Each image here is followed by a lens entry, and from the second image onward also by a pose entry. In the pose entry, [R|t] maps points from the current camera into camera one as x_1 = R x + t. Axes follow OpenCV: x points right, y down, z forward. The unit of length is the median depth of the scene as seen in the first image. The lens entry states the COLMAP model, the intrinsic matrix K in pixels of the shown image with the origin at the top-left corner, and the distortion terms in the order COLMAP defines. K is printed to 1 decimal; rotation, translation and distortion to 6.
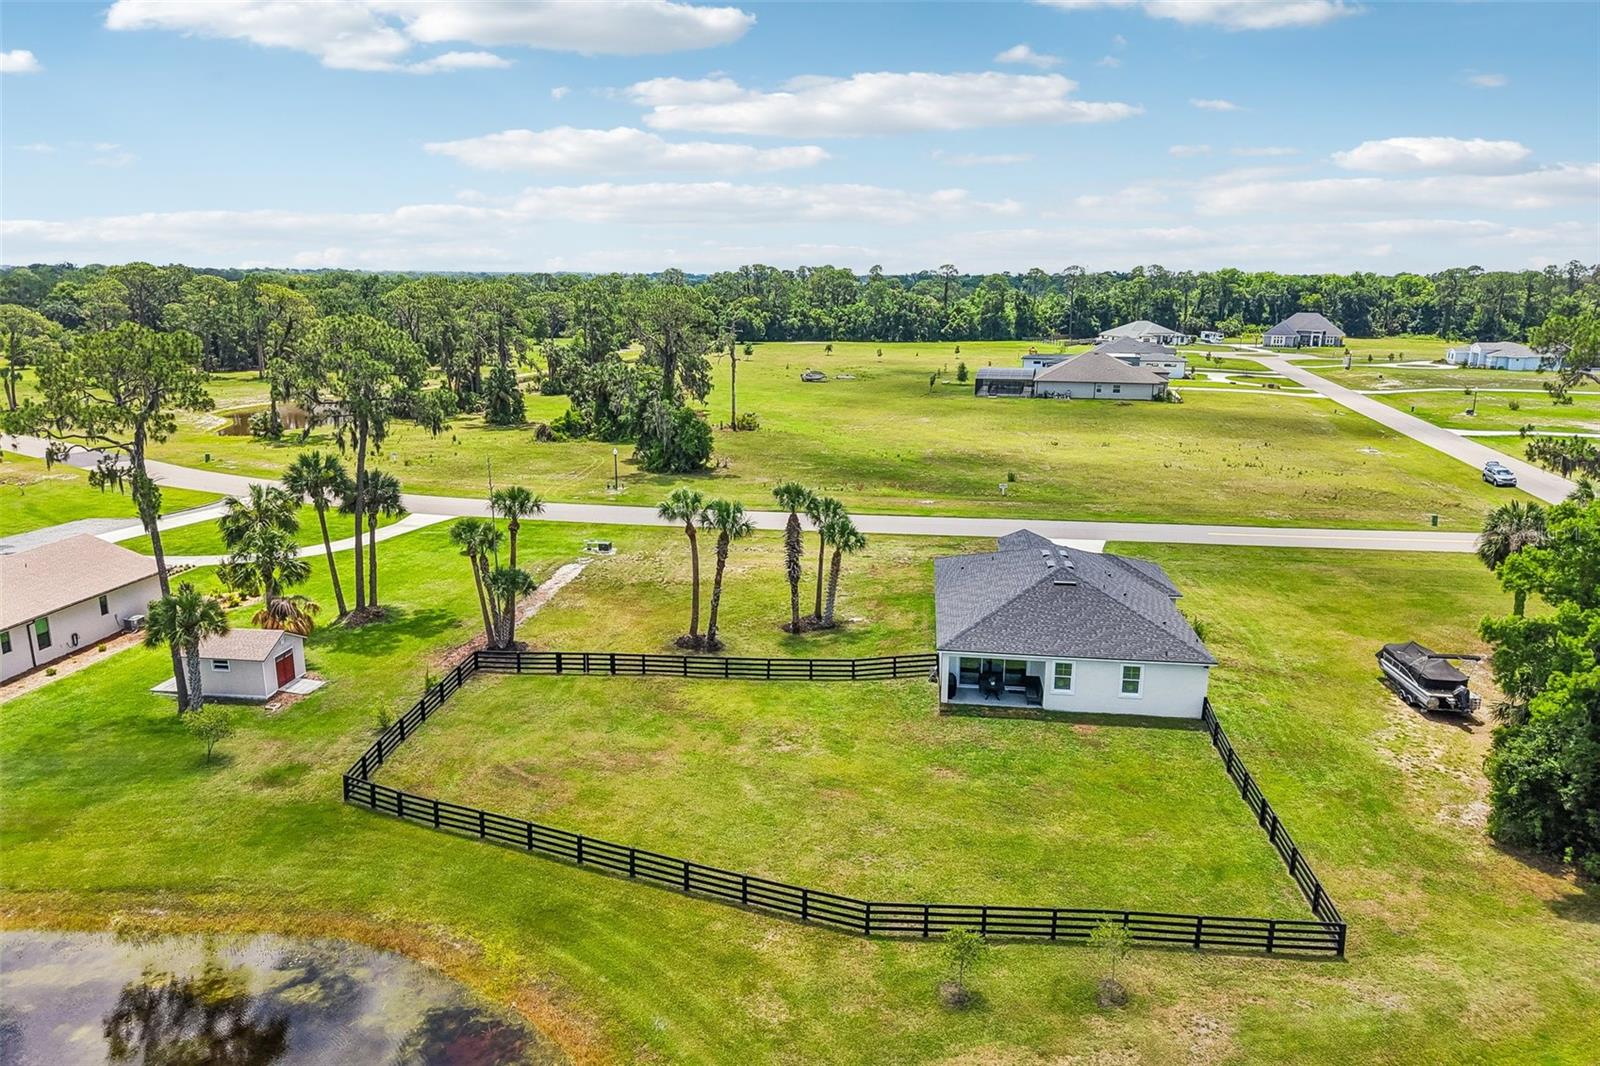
lens RADIAL K [[1074.2, 0, 800.0], [0, 1074.2, 533.0], [0, 0, 1]] dist [0.035735, -0.040439]
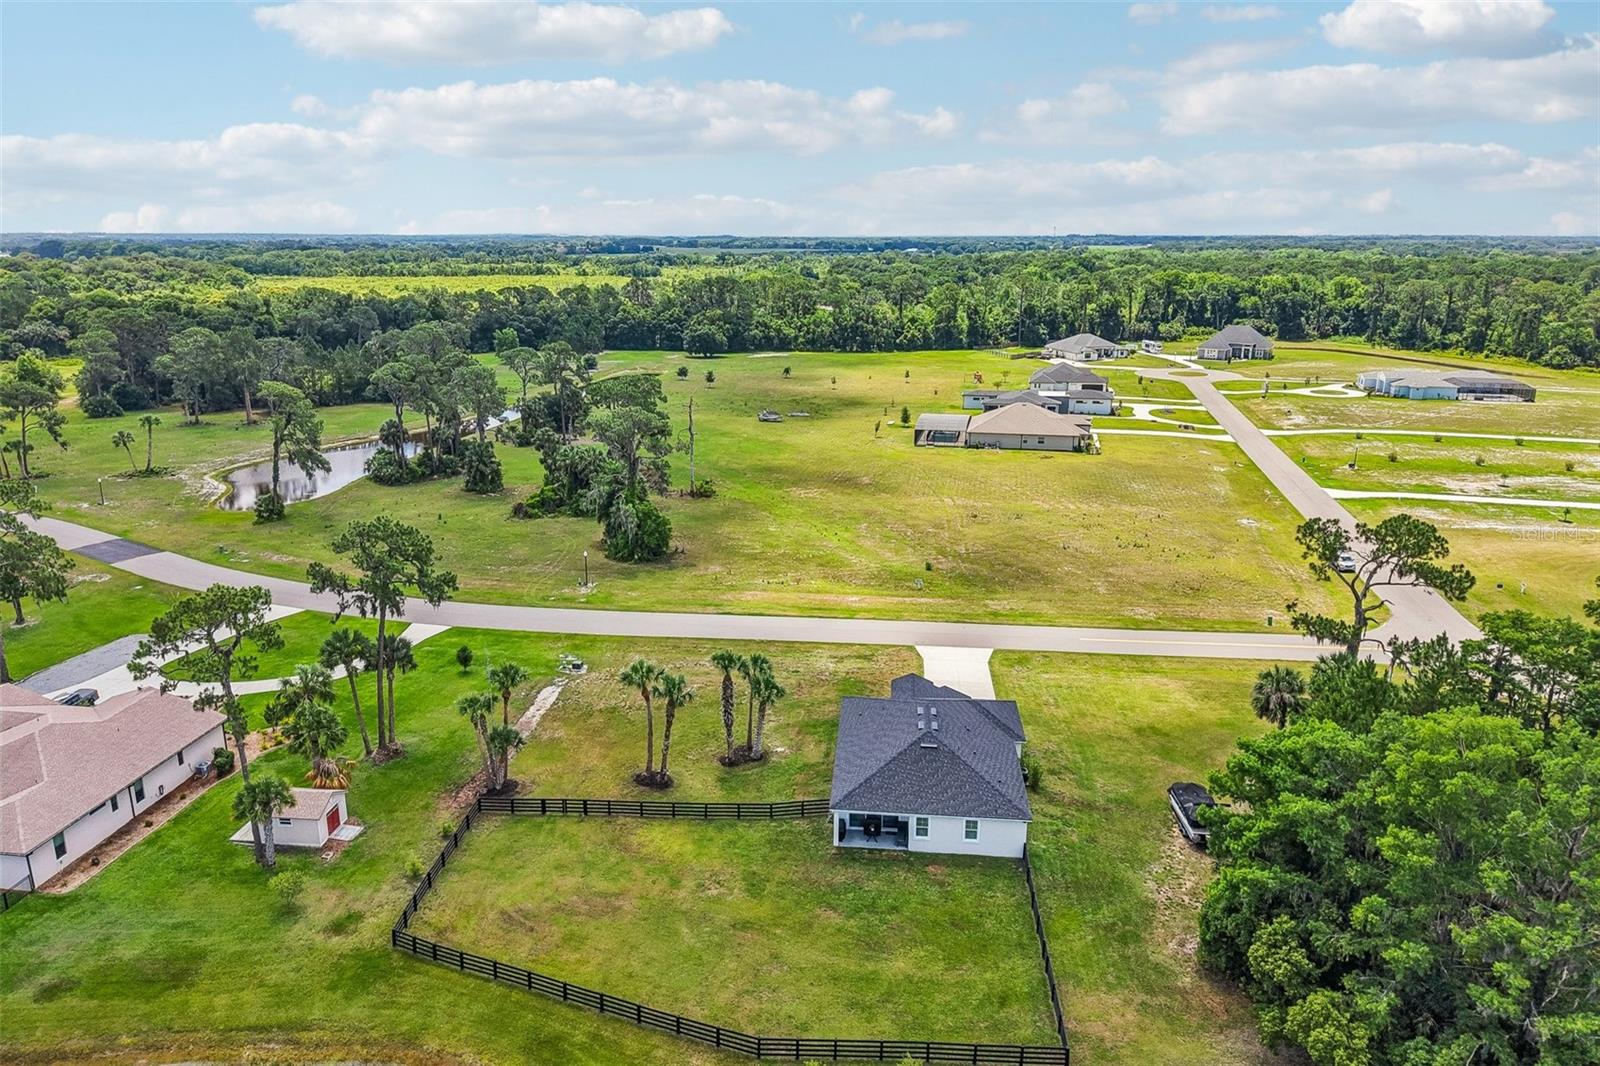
lens RADIAL K [[1079.7, 0, 800.0], [0, 1079.7, 533.0], [0, 0, 1]] dist [0.011488, -0.000355]
pose [[0.999635, -0.011531, 0.024424, 0.056111], [0.010489, 0.999047, 0.042361, -0.260943], [-0.024889, -0.042089, 0.998804, -0.293350]]
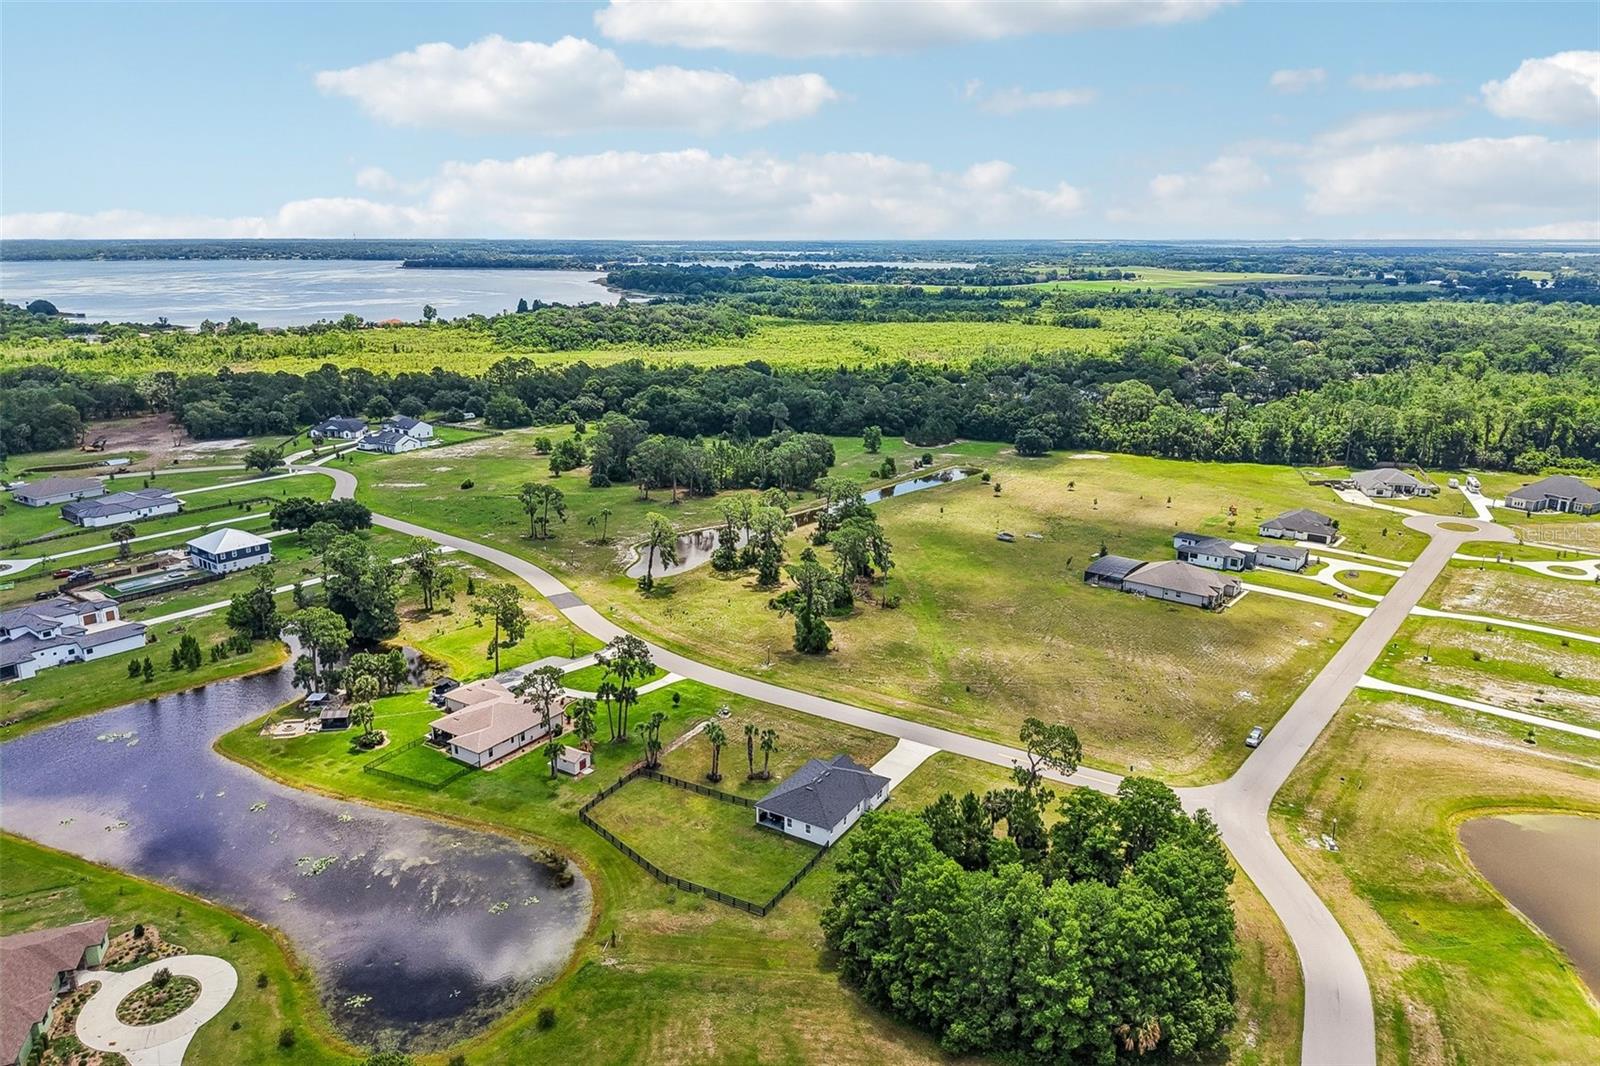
lens RADIAL K [[1132.4, 0, 793.4], [0, 1132.4, 483.3], [0, 0, 1]] dist [0.067304, -0.082230]
pose [[0.903263, 0.091918, -0.419126, 1.345053], [-0.090878, 0.995608, 0.022494, -0.792689], [0.419353, 0.017771, 0.907649, -1.706589]]
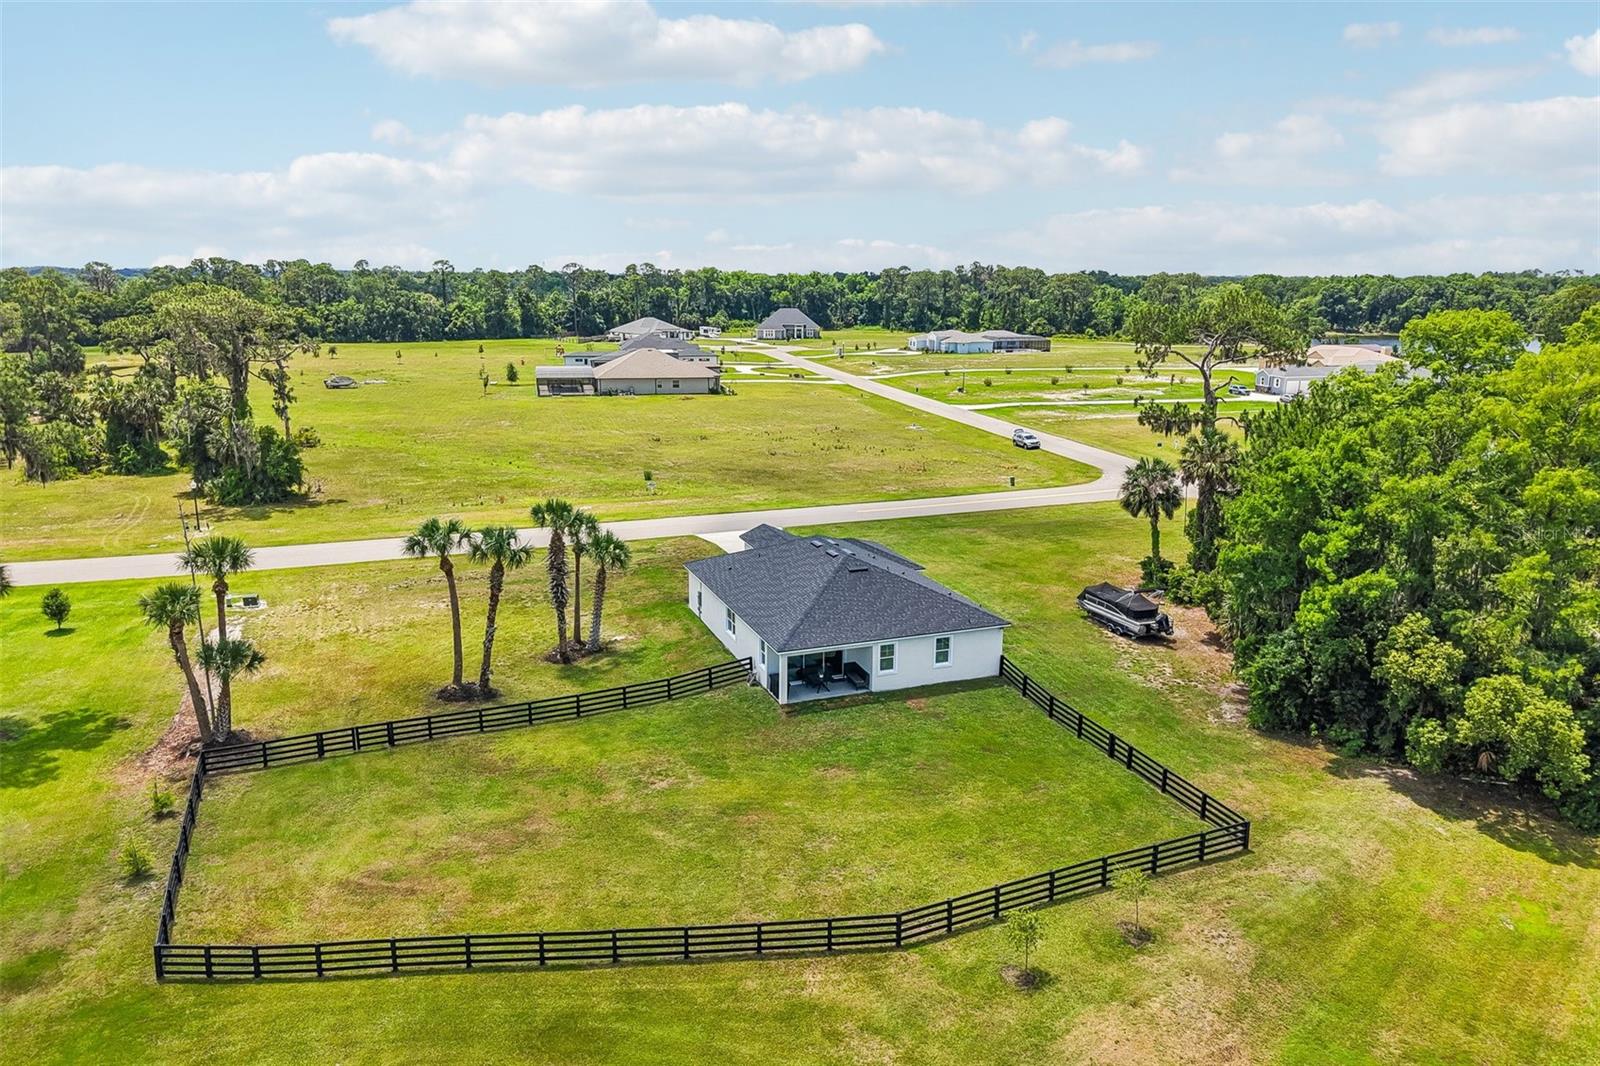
lens RADIAL K [[1067.4, 0, 803.8], [0, 1067.4, 528.4], [0, 0, 1]] dist [0.099231, -0.166442]
pose [[0.880754, -0.107535, 0.461204, -0.262310], [0.107944, 0.993828, 0.025585, -0.024354], [-0.461108, 0.027250, 0.886925, 0.098562]]
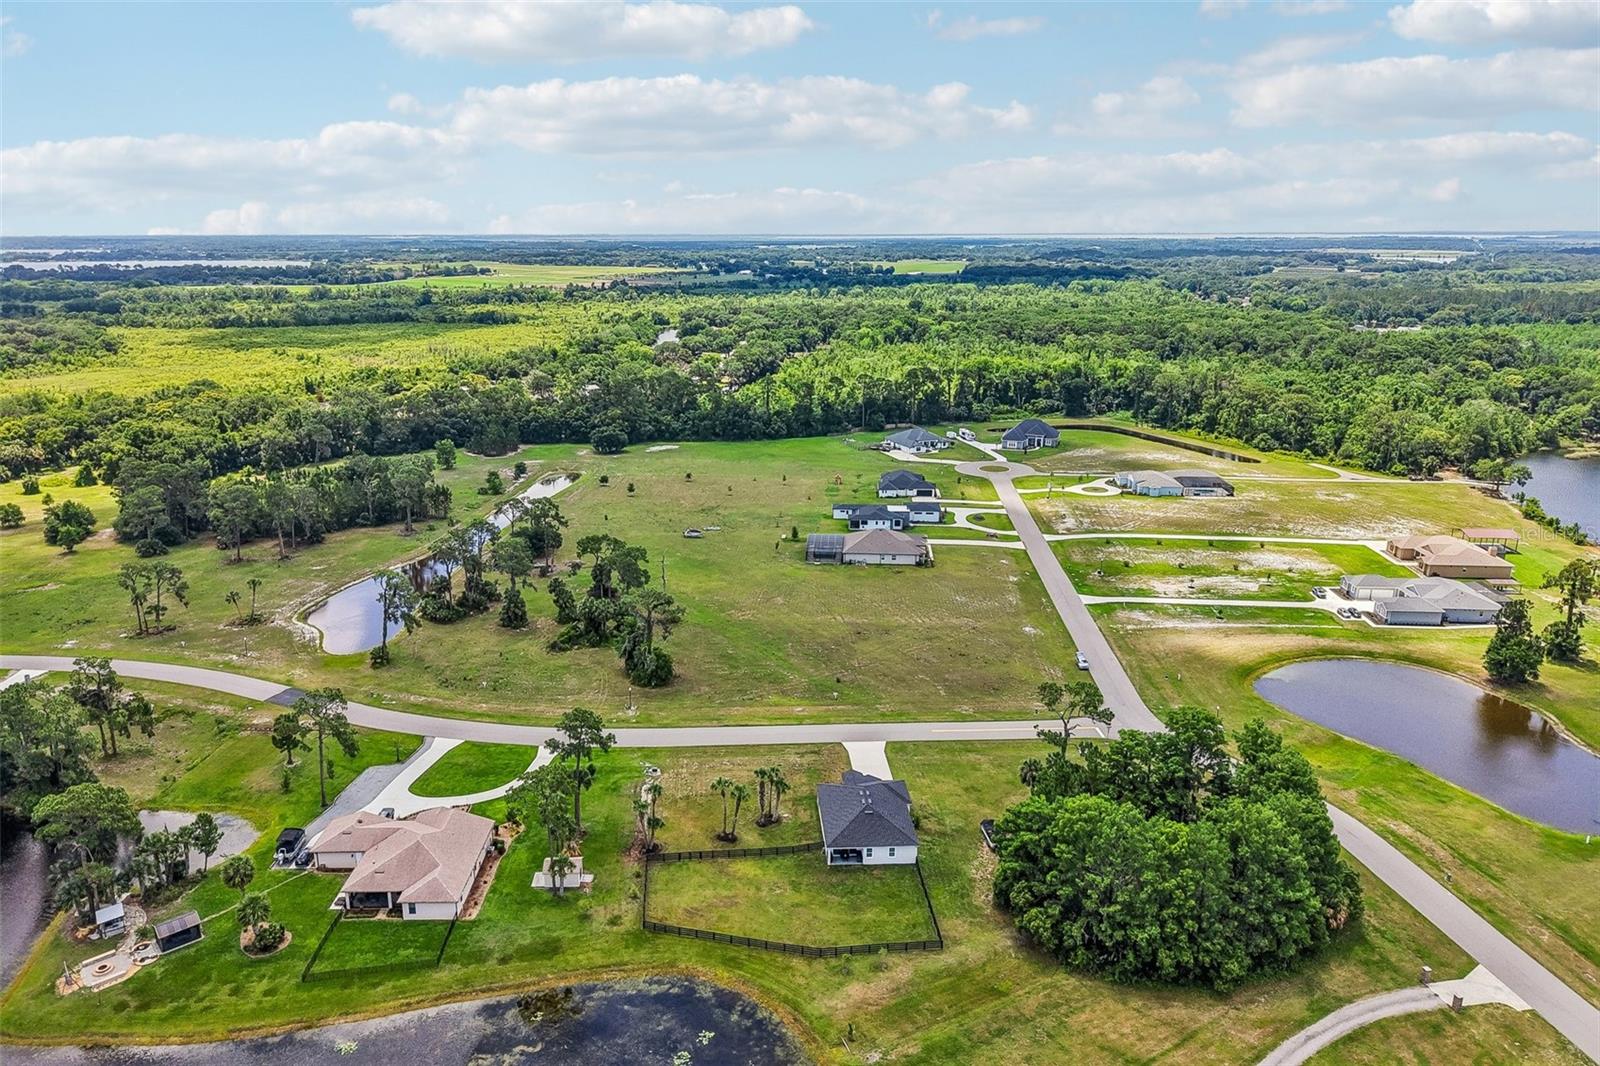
lens RADIAL K [[1105.1, 0, 792.9], [0, 1105.1, 523.7], [0, 0, 1]] dist [0.034716, -0.045153]
pose [[0.983821, -0.047916, 0.172627, -0.378547], [0.039769, 0.997940, 0.050348, -0.802161], [-0.174684, -0.042668, 0.983700, -1.635005]]
